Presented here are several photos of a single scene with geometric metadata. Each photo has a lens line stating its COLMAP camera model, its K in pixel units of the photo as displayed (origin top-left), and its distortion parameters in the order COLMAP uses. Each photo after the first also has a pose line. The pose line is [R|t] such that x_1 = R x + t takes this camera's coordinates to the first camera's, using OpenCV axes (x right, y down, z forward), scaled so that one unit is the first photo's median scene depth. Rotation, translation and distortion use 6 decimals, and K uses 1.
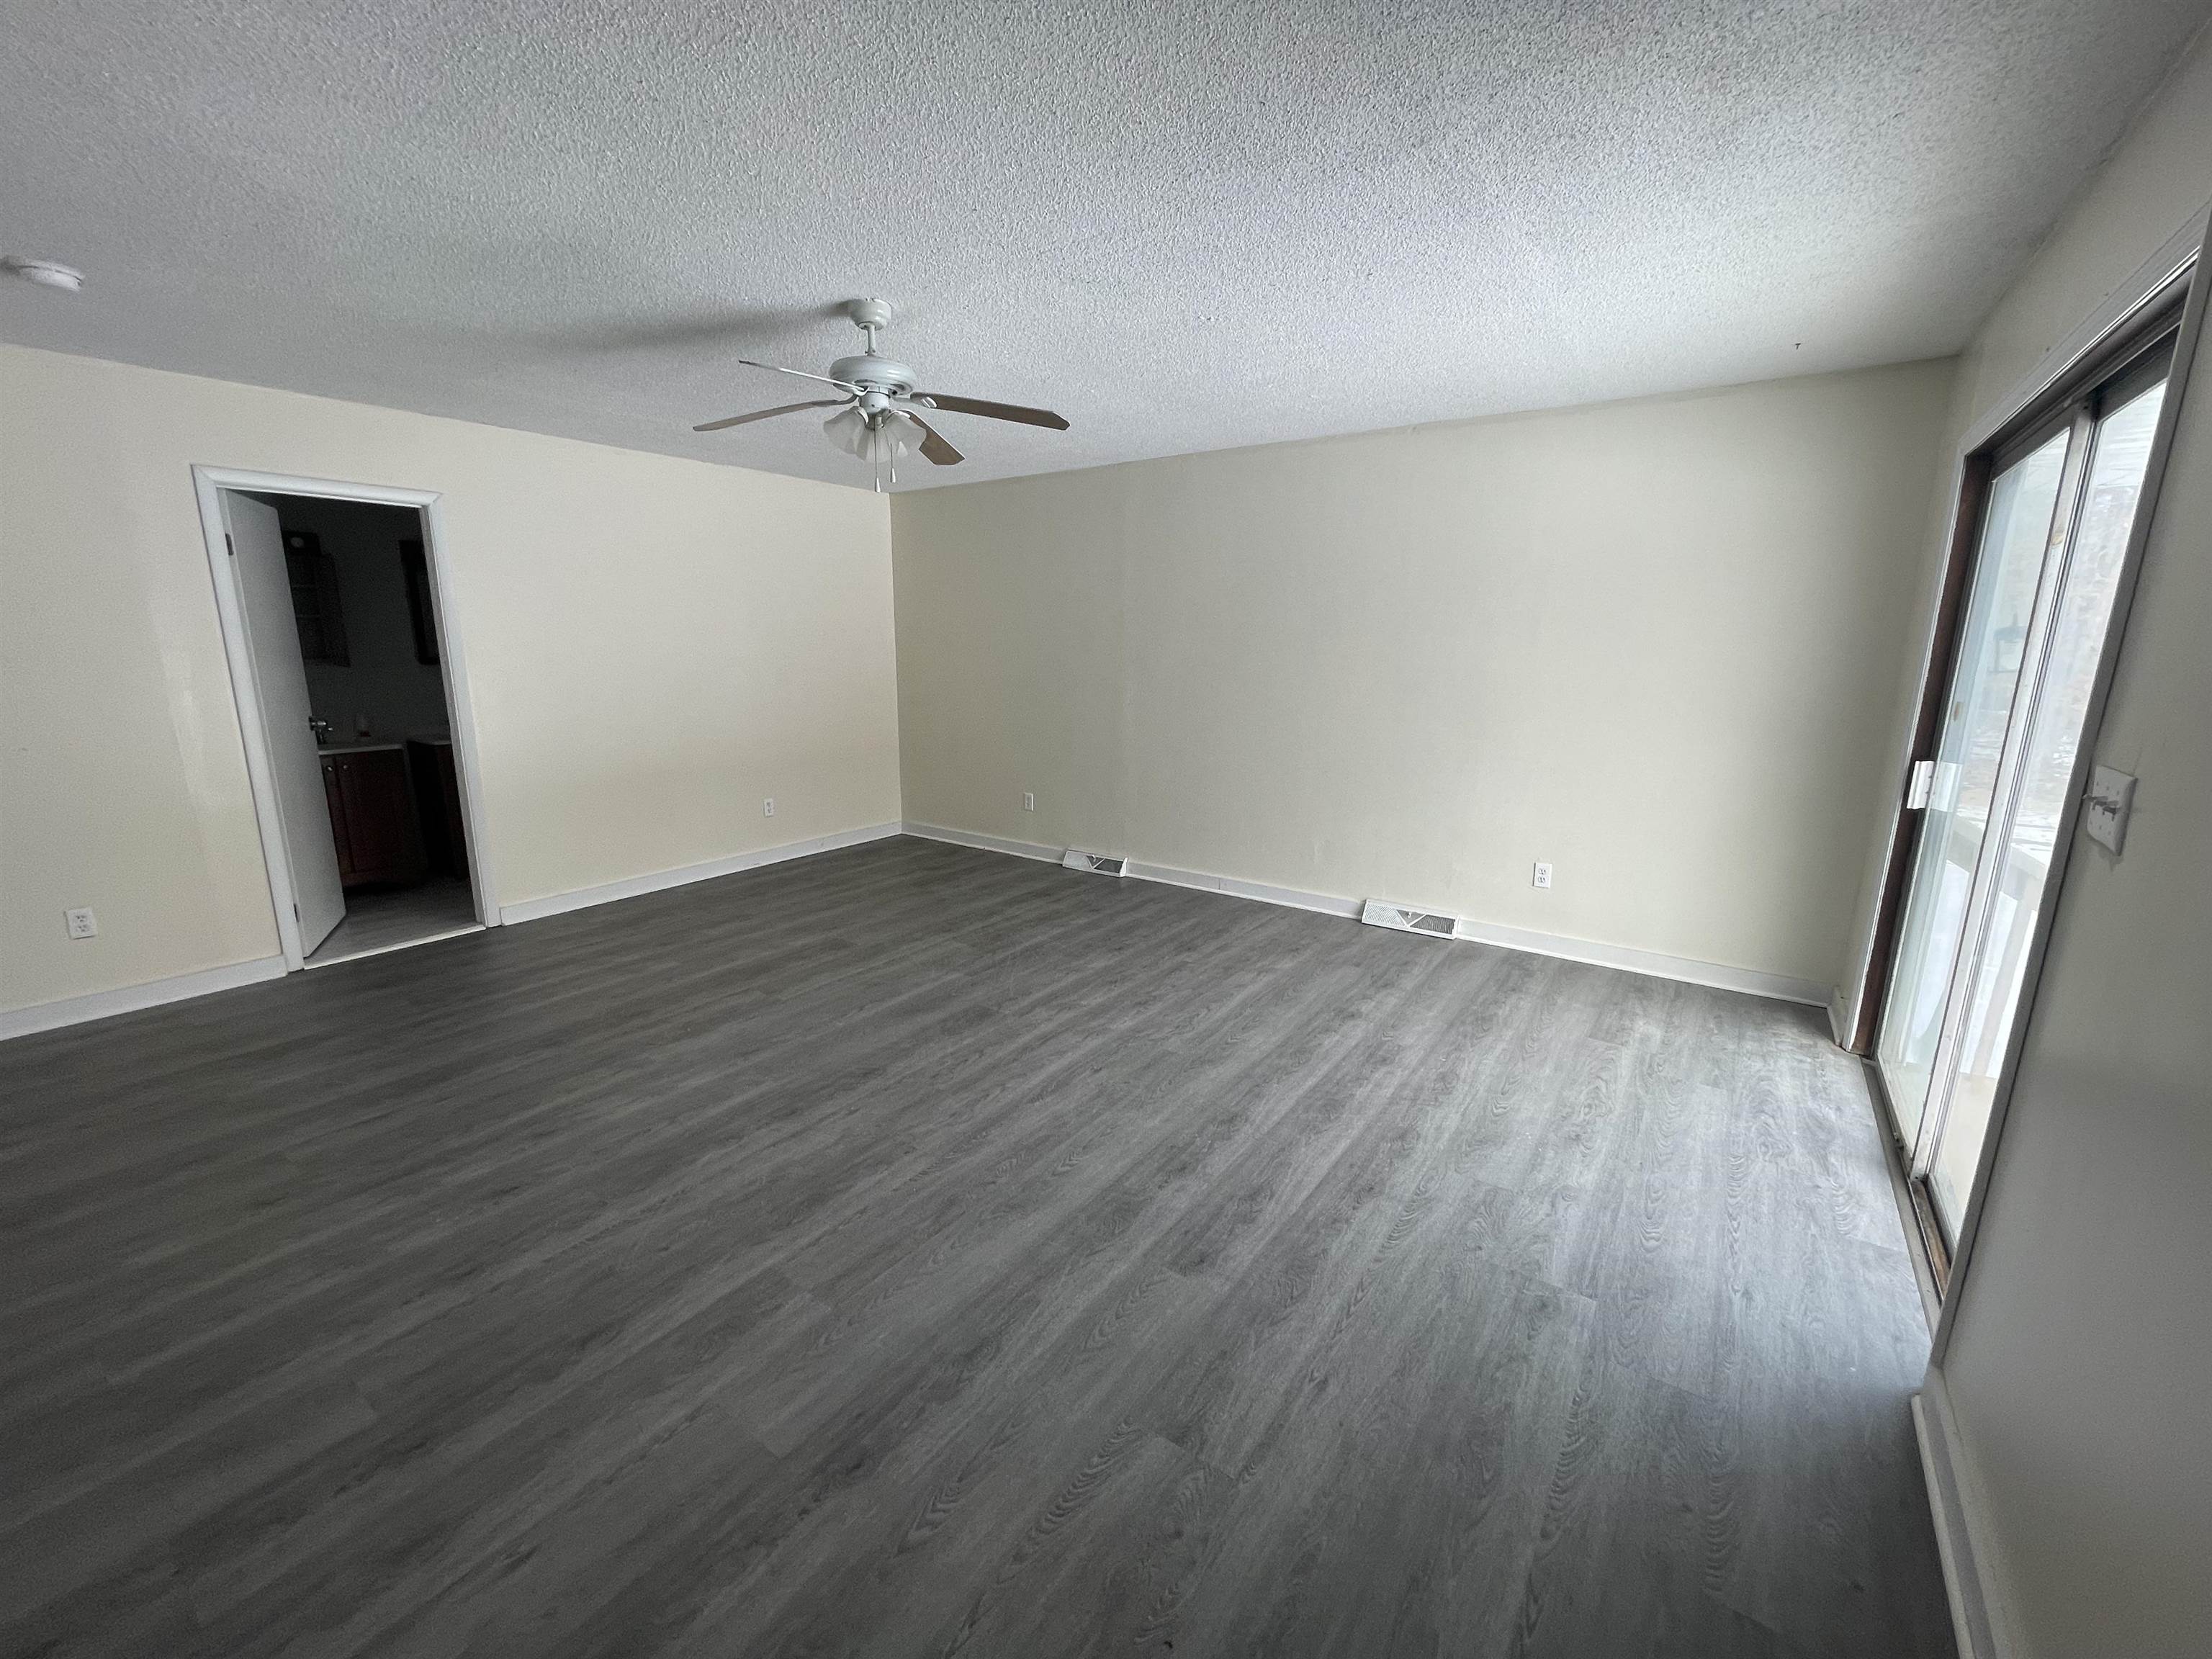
lens RADIAL K [[888.6, 0, 1107.9], [0, 888.6, 829.6], [0, 0, 1]] dist [-0.000850, -0.000927]
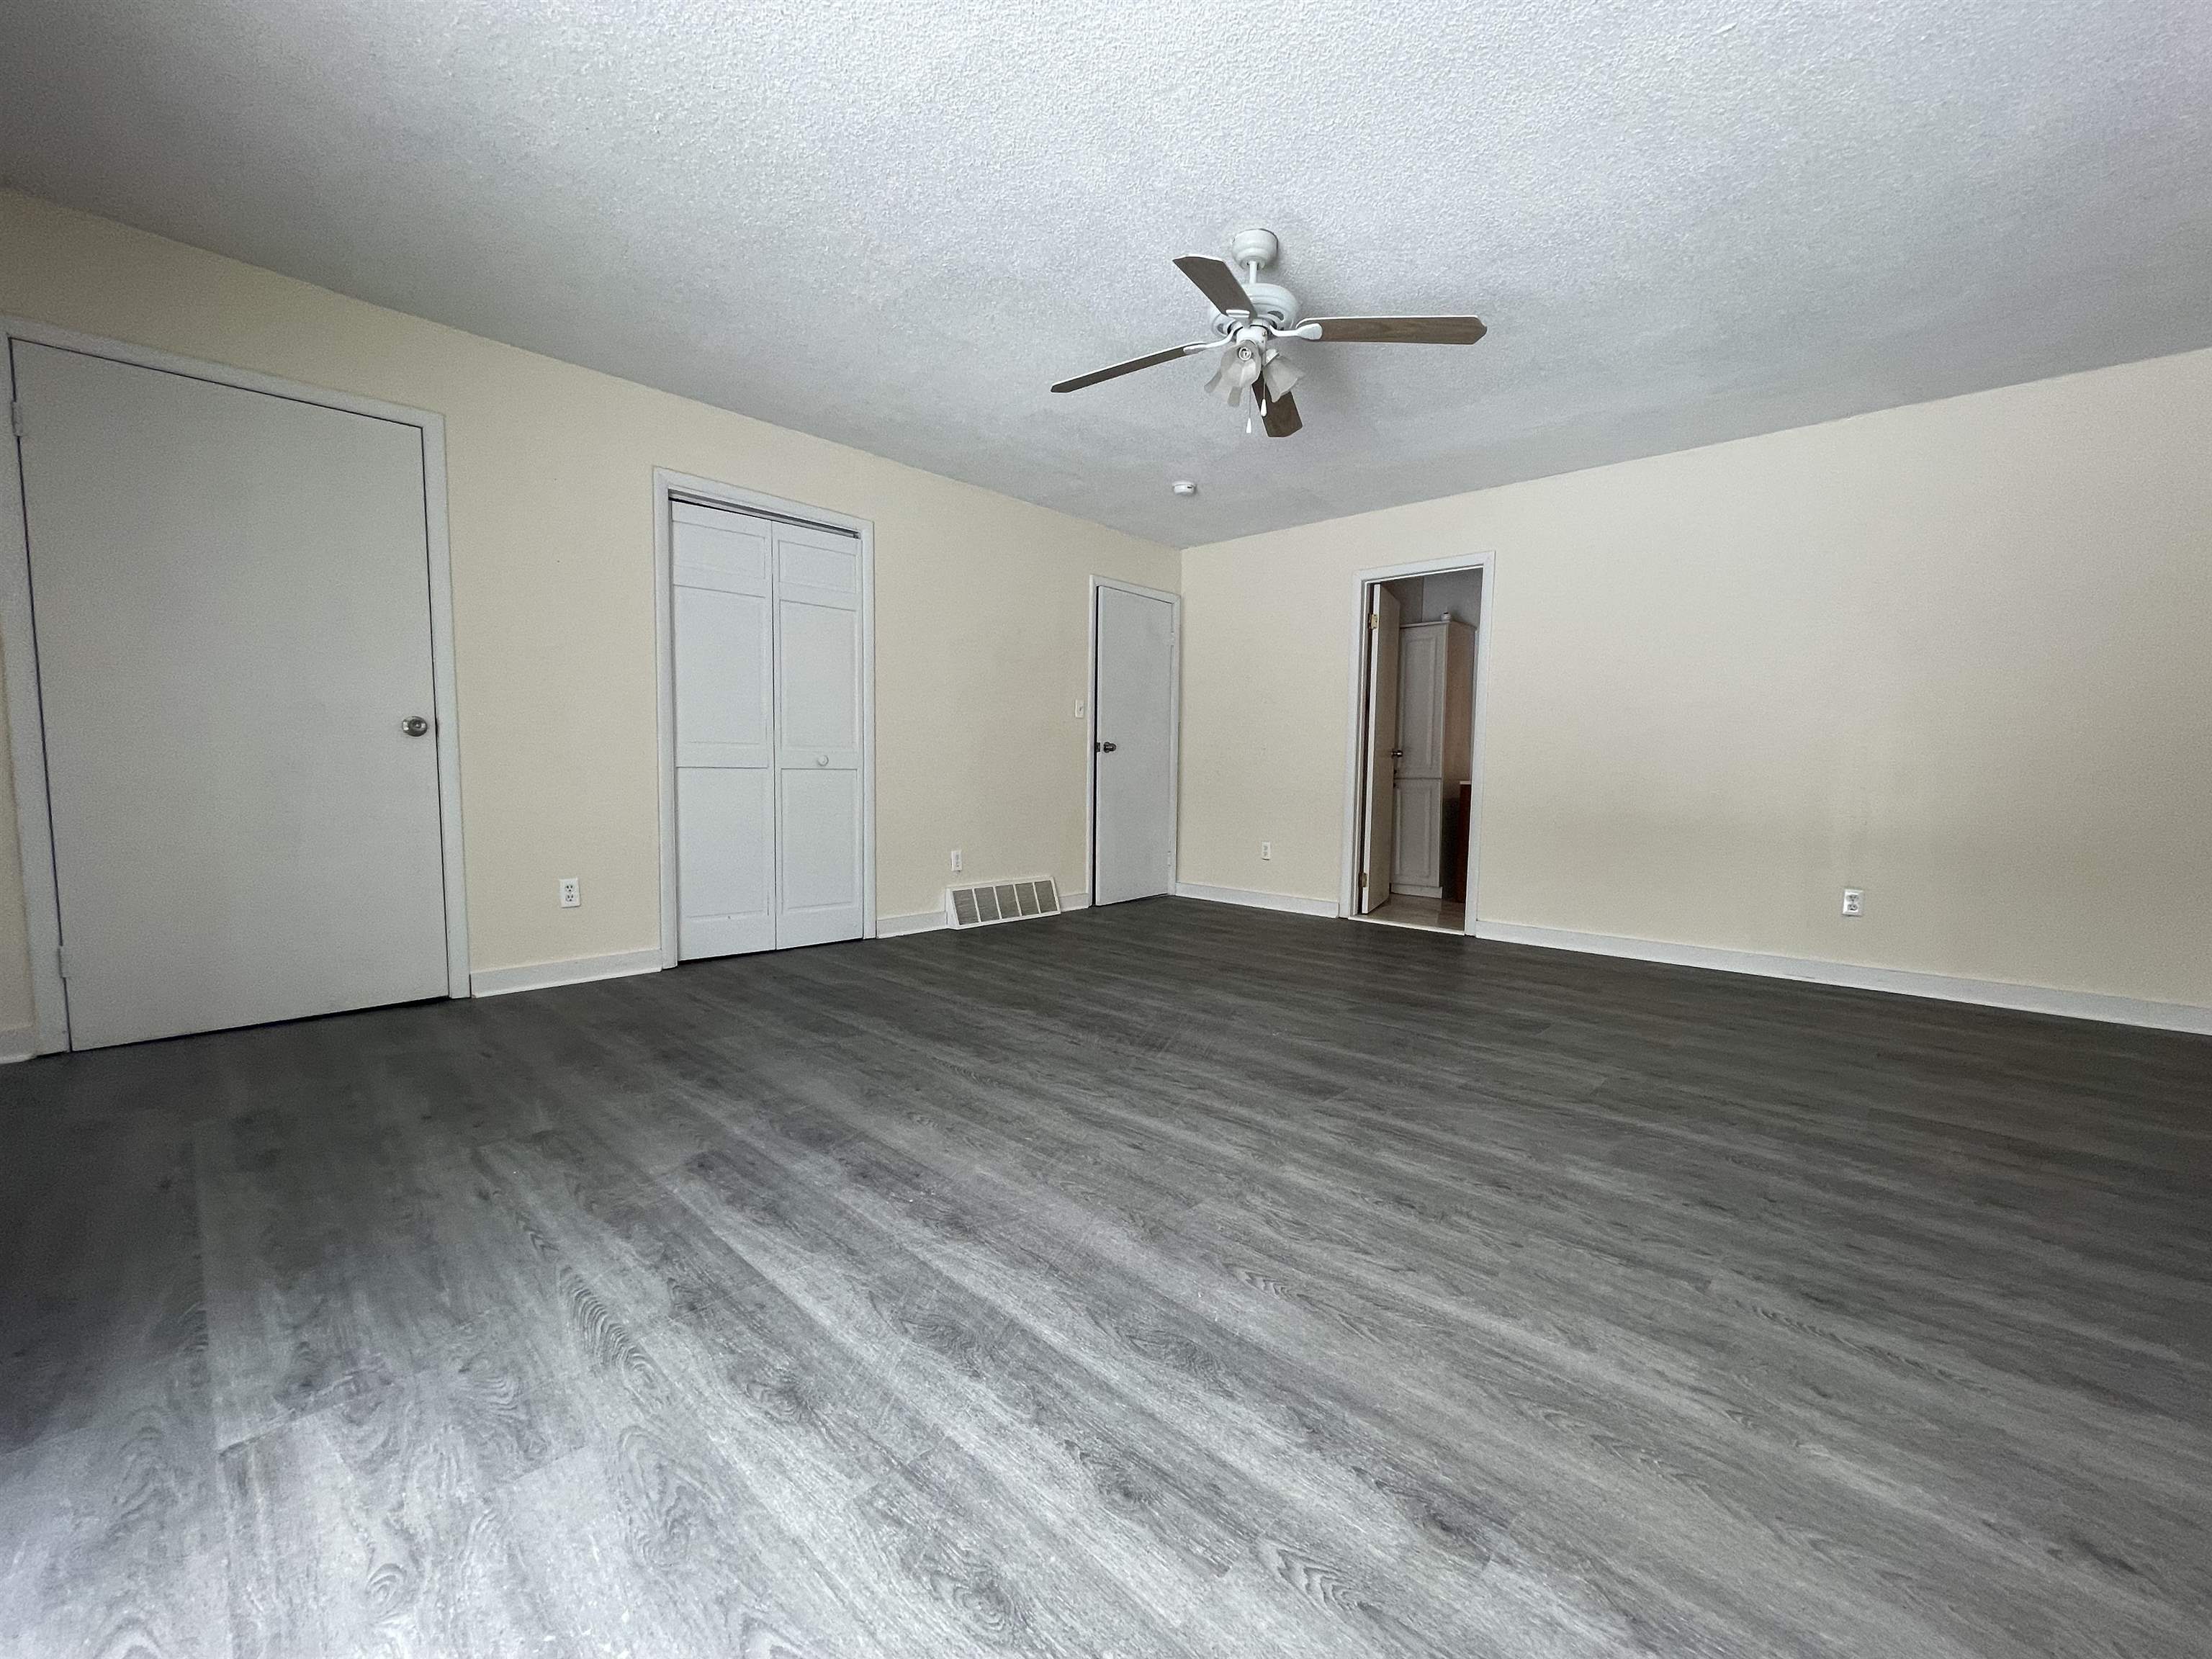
lens RADIAL K [[888.6, 0, 1108.9], [0, 888.6, 833.1], [0, 0, 1]] dist [-0.000850, -0.000927]
pose [[-0.131019, 0.067540, -0.989076, 0.721426], [-0.220808, 0.970628, 0.095530, -0.032598], [0.966477, 0.230912, -0.112258, 1.085071]]
